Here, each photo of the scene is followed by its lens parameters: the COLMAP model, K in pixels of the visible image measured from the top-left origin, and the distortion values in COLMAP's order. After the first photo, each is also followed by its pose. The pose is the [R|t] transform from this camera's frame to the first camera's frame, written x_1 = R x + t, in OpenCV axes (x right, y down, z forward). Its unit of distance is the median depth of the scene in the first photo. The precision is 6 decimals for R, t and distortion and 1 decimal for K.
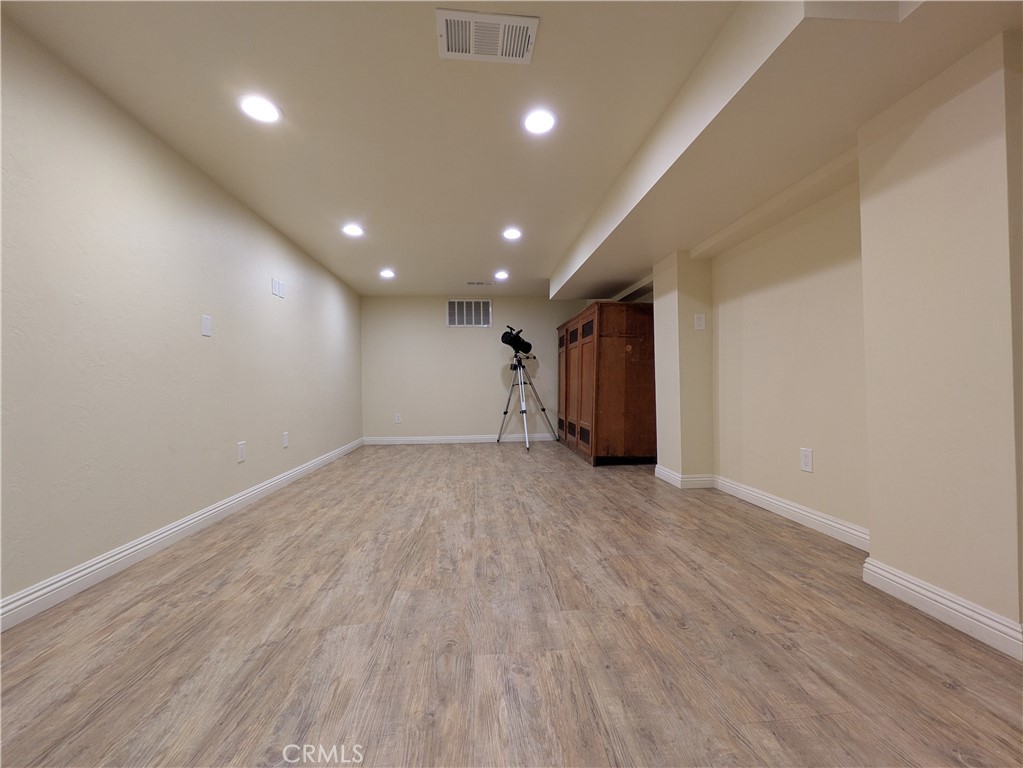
lens RADIAL K [[402.2, 0, 512.9], [0, 402.2, 383.5], [0, 0, 1]] dist [-0.002658, 0.000223]
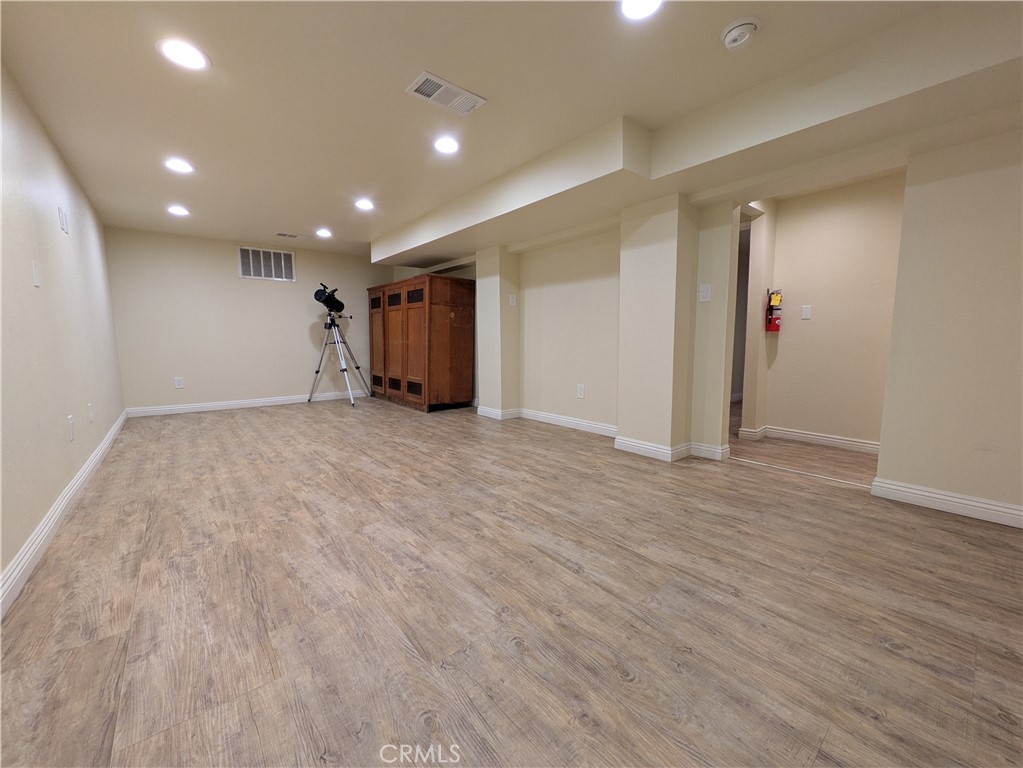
lens RADIAL K [[402.2, 0, 512.4], [0, 402.2, 381.0], [0, 0, 1]] dist [-0.002658, 0.000223]
pose [[0.824296, -0.048474, 0.564081, -0.466758], [-0.009308, 0.995033, 0.099109, -0.019074], [-0.566083, -0.086945, 0.819750, -0.223869]]
